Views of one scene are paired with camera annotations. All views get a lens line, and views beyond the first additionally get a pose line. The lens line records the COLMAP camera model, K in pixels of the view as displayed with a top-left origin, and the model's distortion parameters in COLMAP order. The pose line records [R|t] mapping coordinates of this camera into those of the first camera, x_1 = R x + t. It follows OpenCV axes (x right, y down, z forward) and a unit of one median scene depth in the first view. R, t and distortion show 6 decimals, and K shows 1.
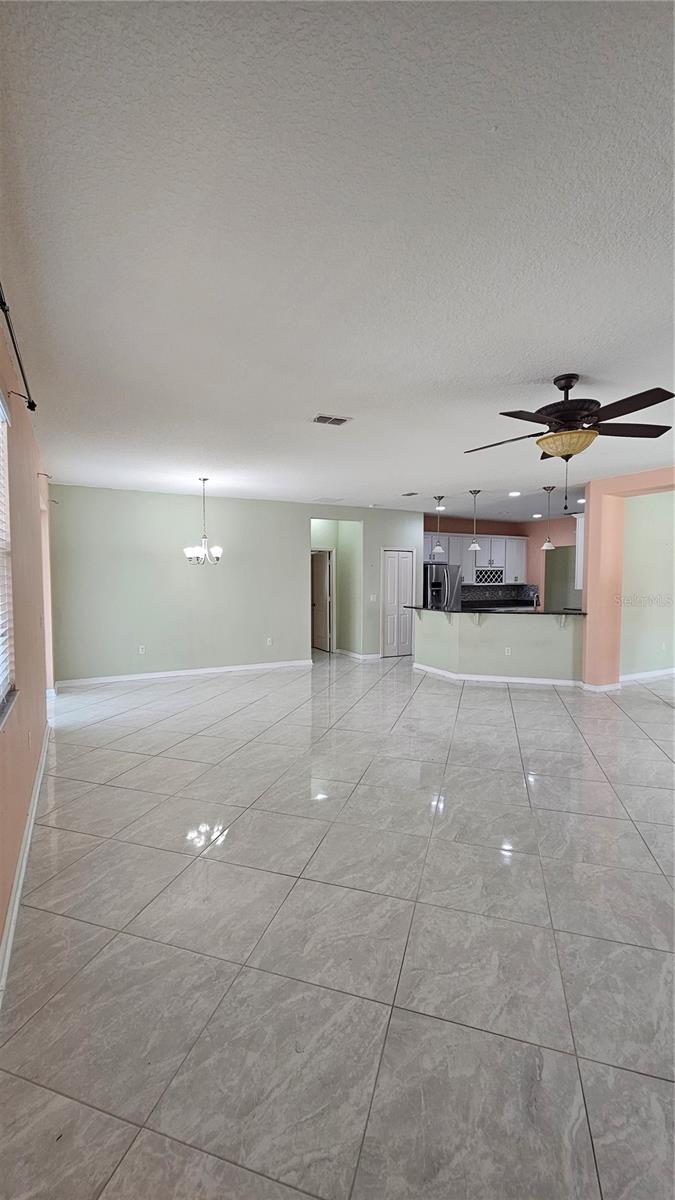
lens RADIAL K [[493.2, 0, 330.4], [0, 493.2, 602.1], [0, 0, 1]] dist [0.002694, 0.000359]
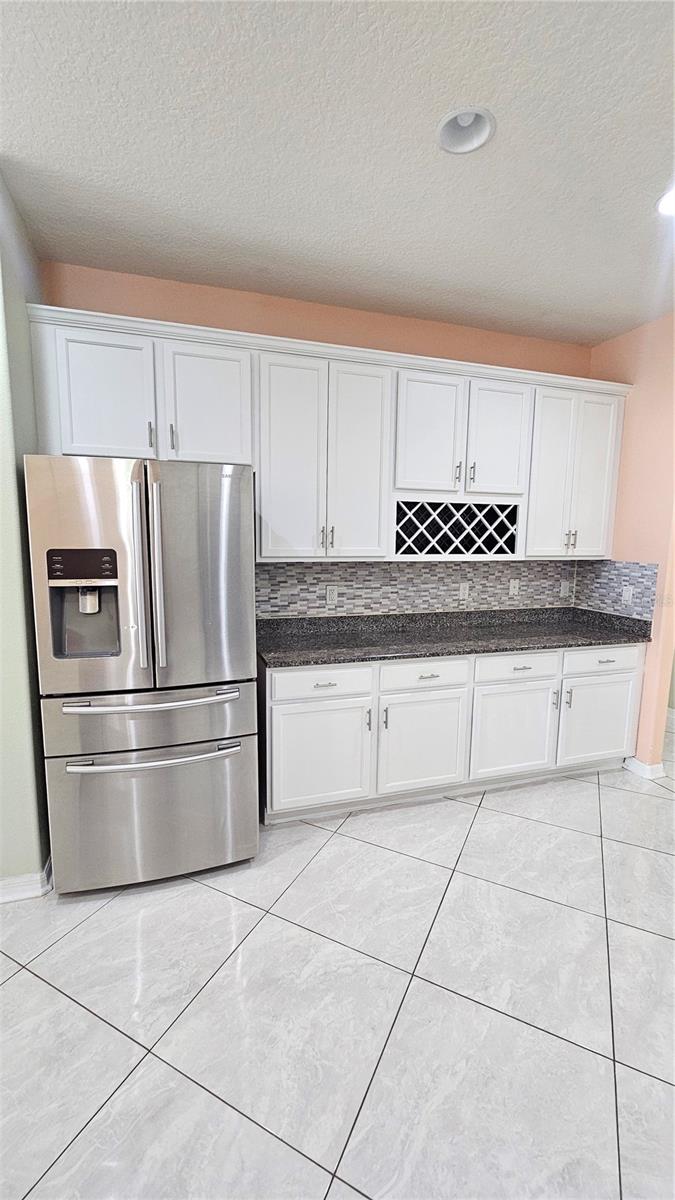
lens RADIAL K [[493.2, 0, 319.5], [0, 493.2, 596.9], [0, 0, 1]] dist [0.002694, 0.000359]
pose [[0.984903, 0.042442, -0.167825, 0.502308], [-0.028698, 0.996095, 0.083488, -0.060854], [0.170713, -0.077411, 0.982275, 1.234470]]
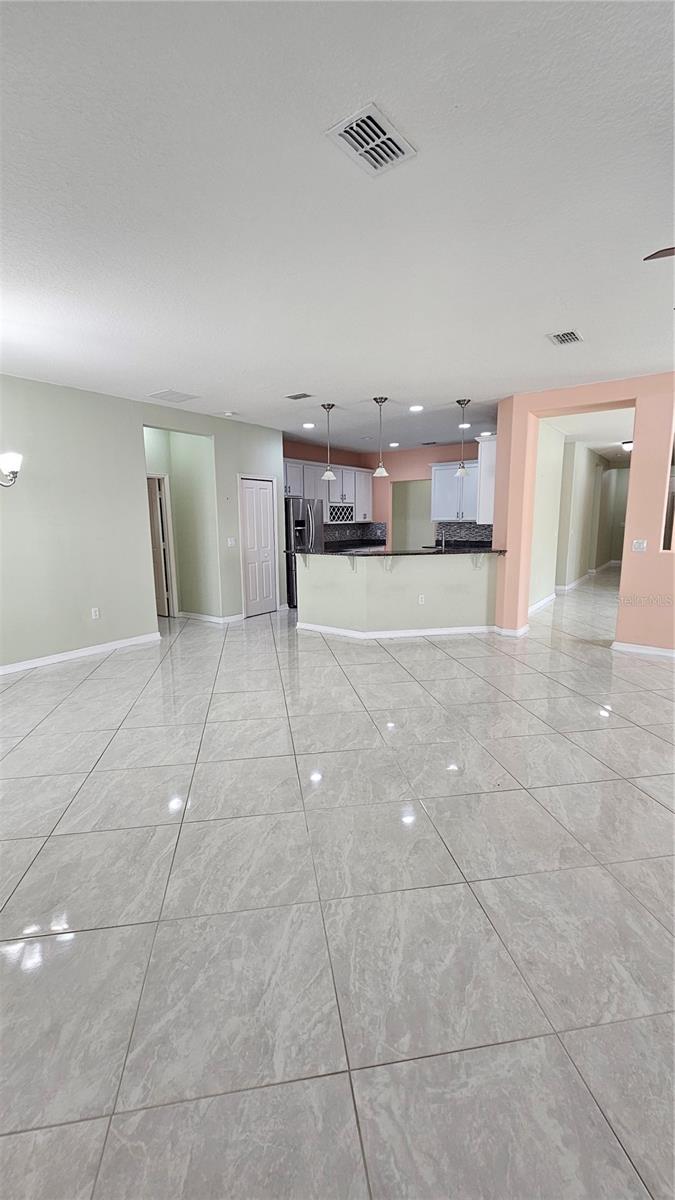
lens RADIAL K [[493.2, 0, 340.0], [0, 493.2, 606.8], [0, 0, 1]] dist [0.002694, 0.000359]
pose [[0.890383, -0.091634, 0.445895, -0.156971], [0.035947, 0.990624, 0.131800, -0.005179], [-0.453791, -0.101324, 0.885329, 0.337269]]
